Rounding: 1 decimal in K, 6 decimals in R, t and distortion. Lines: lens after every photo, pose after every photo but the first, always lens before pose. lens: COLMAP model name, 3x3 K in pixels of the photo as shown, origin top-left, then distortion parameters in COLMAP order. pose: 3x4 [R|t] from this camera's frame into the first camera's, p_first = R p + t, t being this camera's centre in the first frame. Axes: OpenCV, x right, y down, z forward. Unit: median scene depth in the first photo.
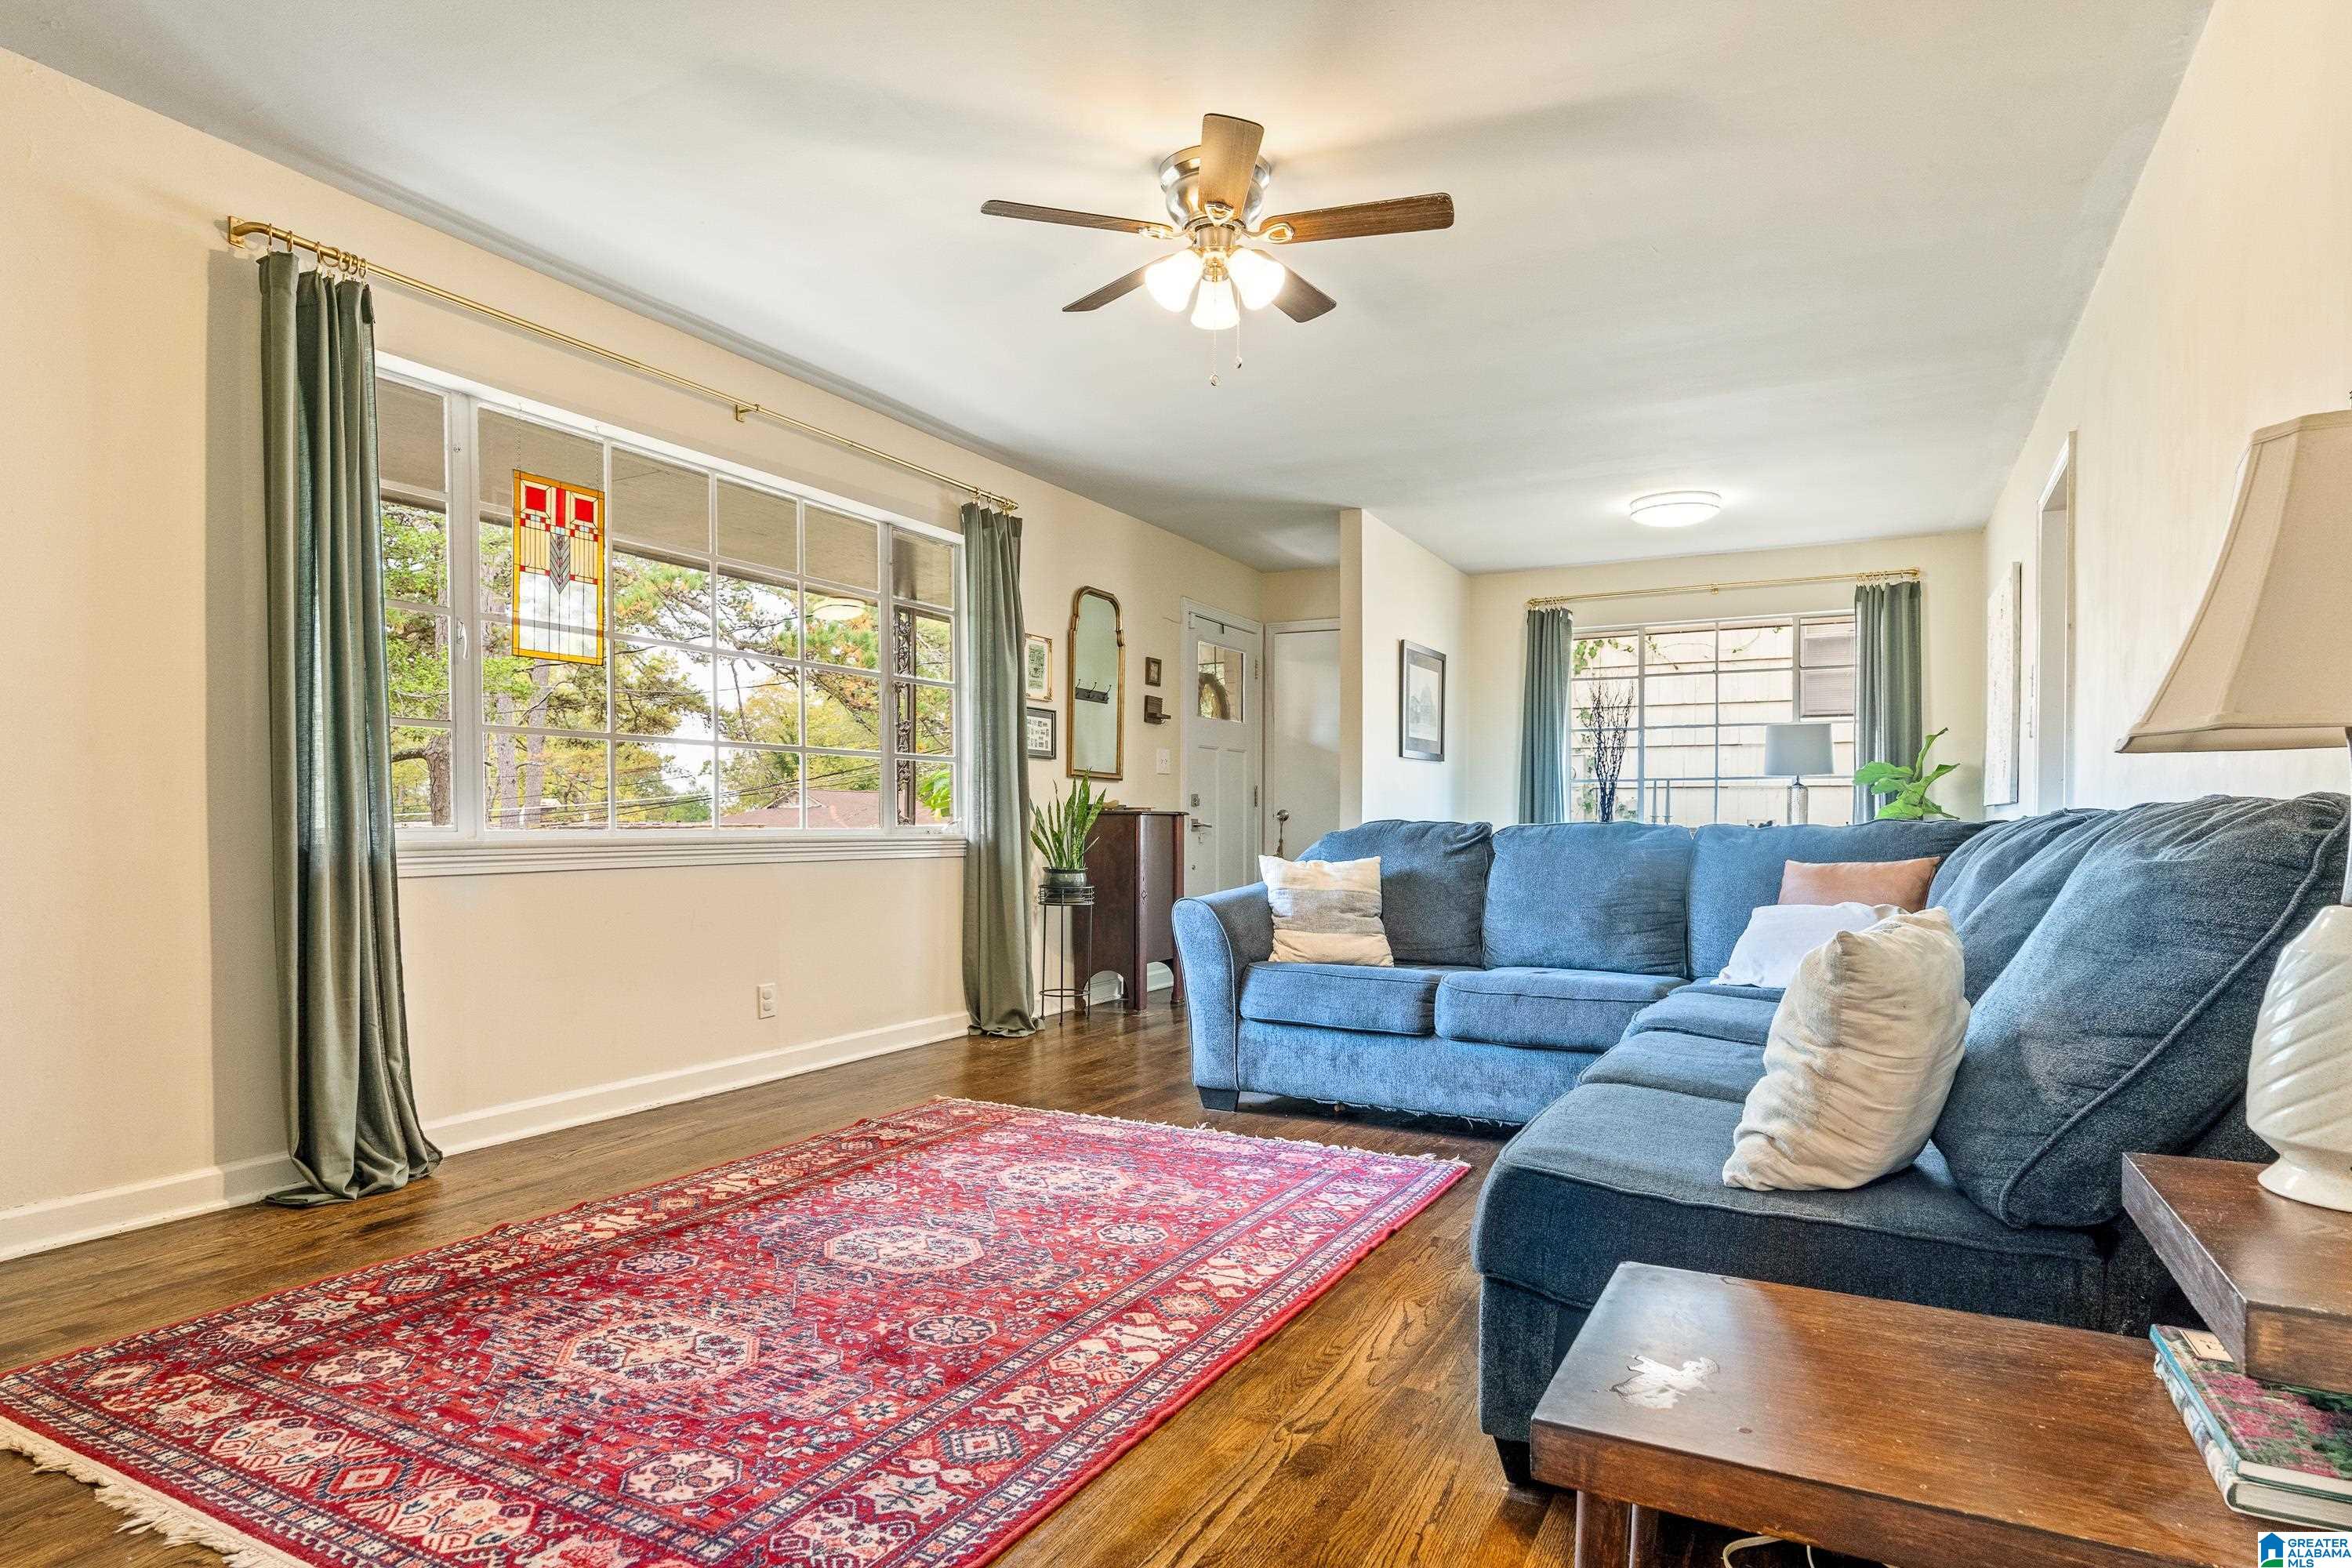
lens RADIAL K [[1288.8, 0, 1176.2], [0, 1288.8, 798.6], [0, 0, 1]] dist [-0.000354, -0.000025]
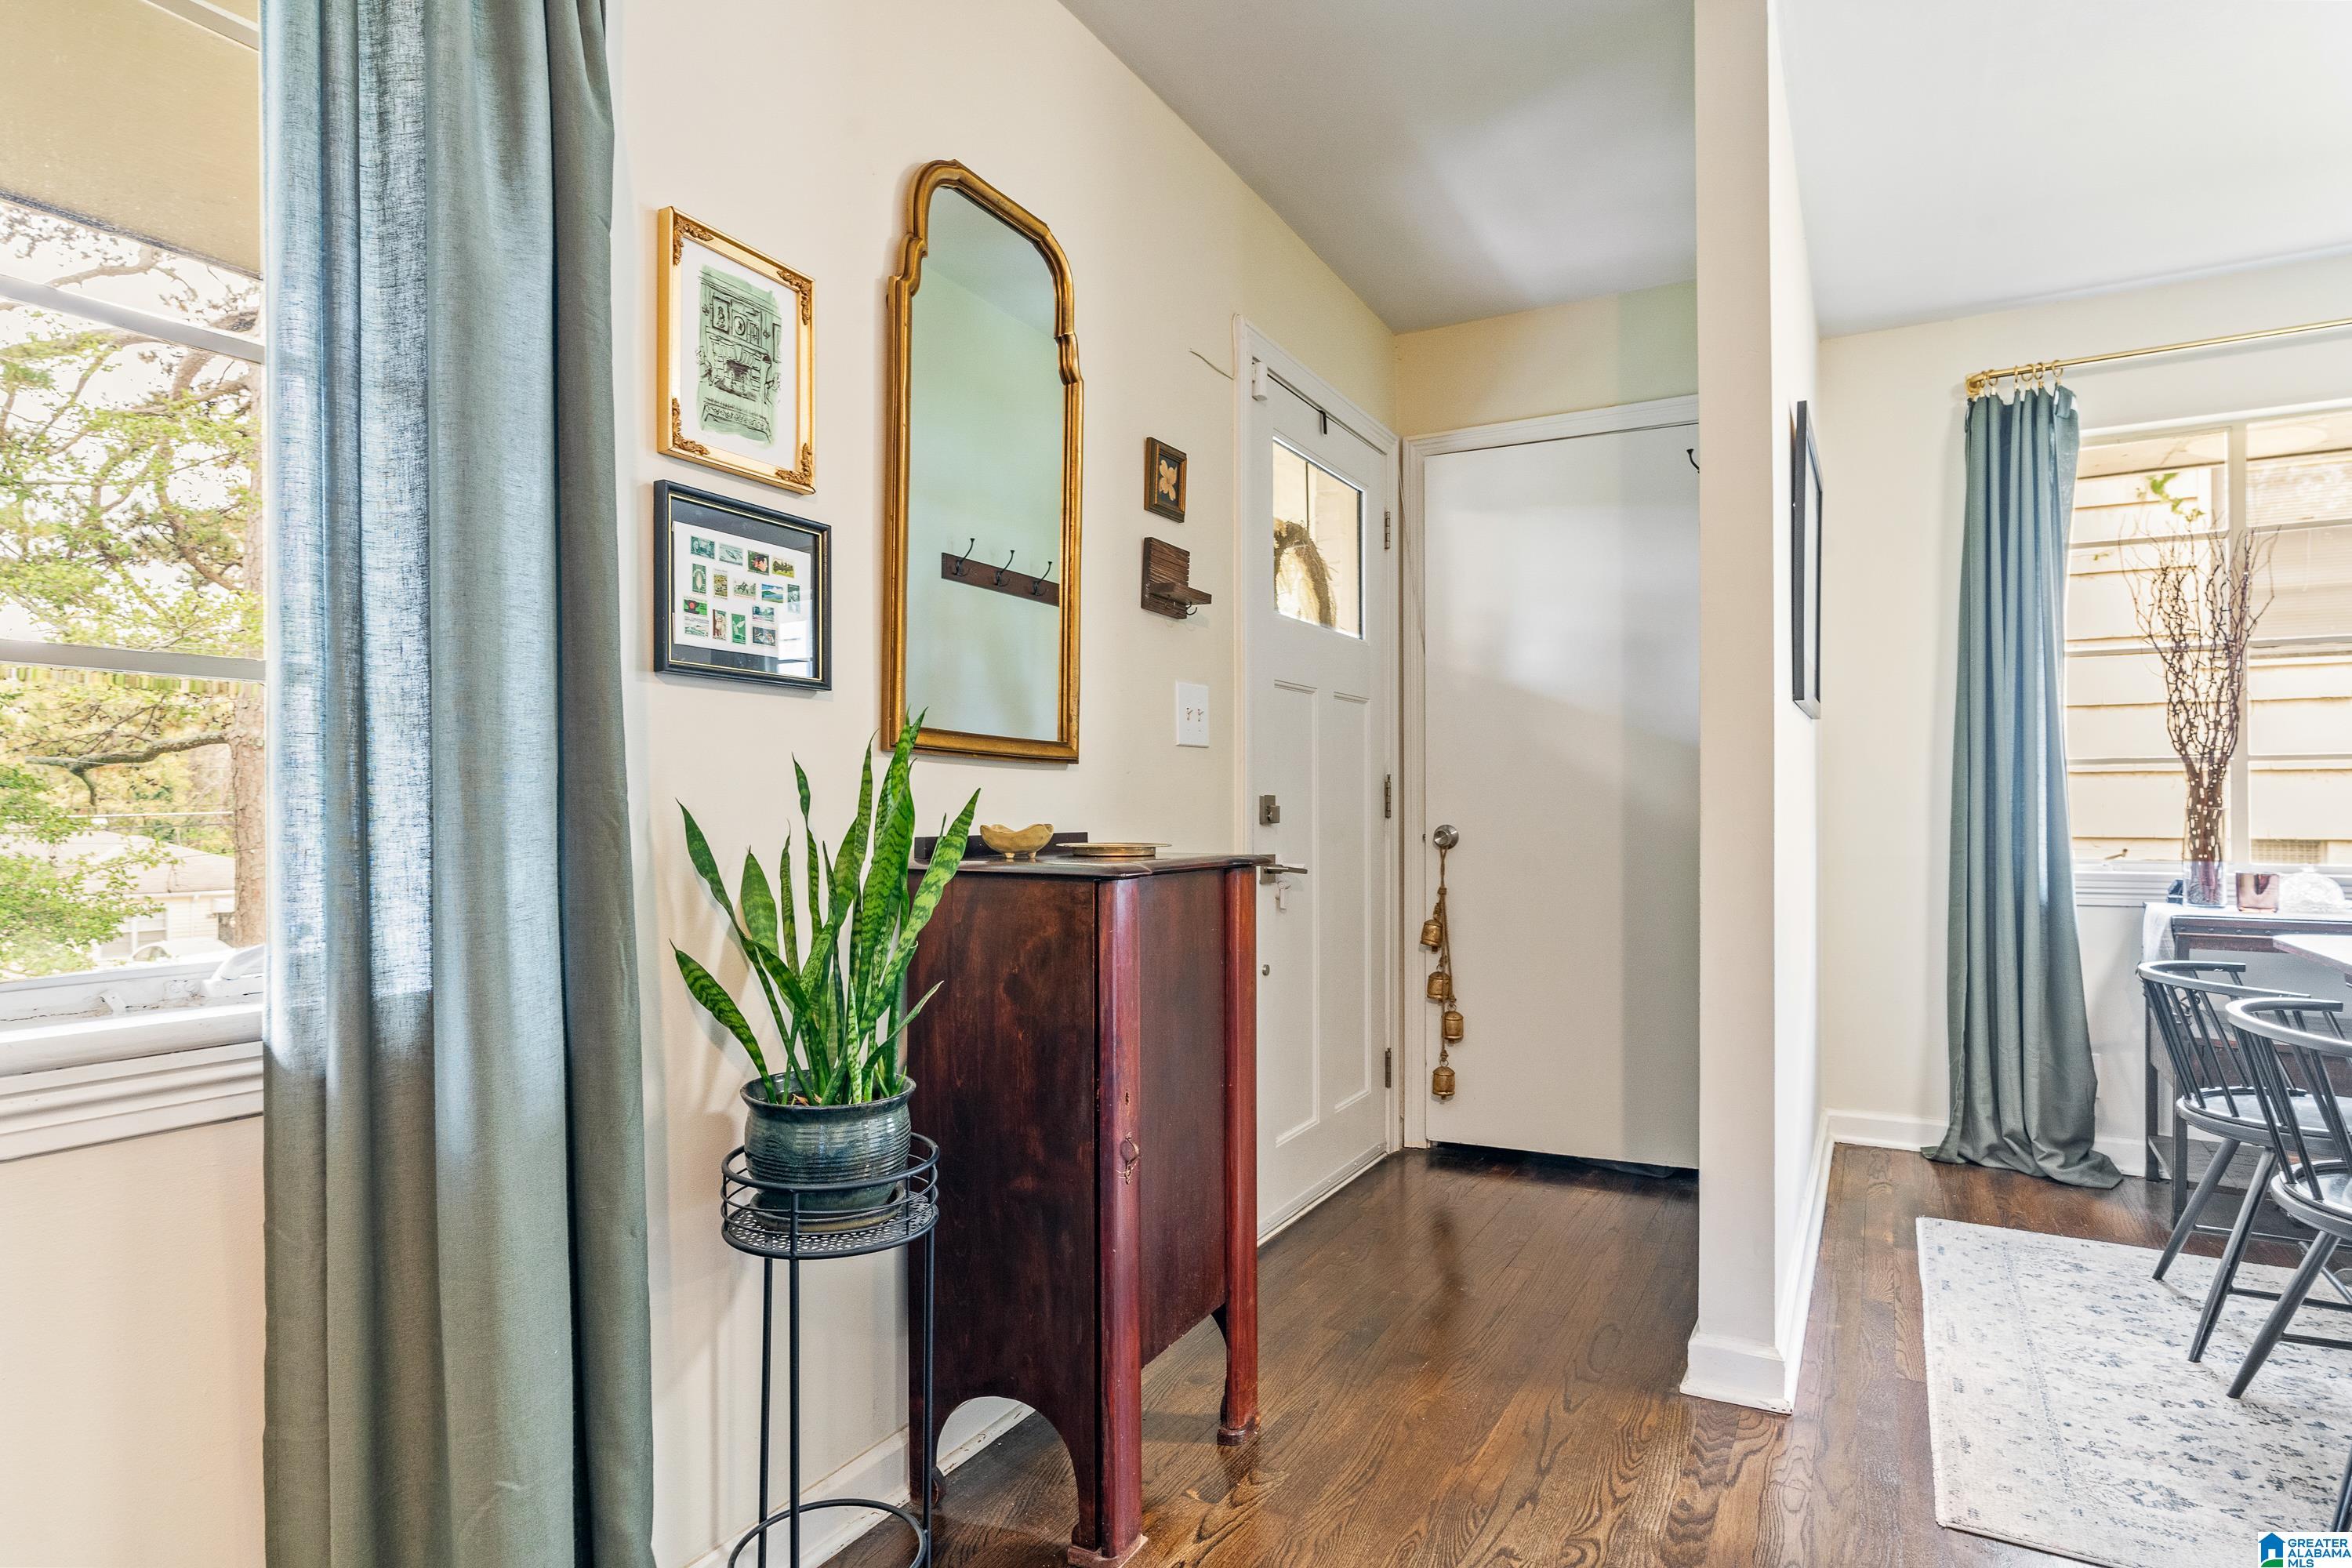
lens RADIAL K [[1288.8, 0, 1179.1], [0, 1288.8, 795.1], [0, 0, 1]] dist [-0.000354, -0.000025]
pose [[0.999820, -0.004283, -0.018471, -0.007886], [0.004404, 0.999969, 0.006499, -0.007886], [0.018443, -0.006579, 0.999808, 0.704558]]
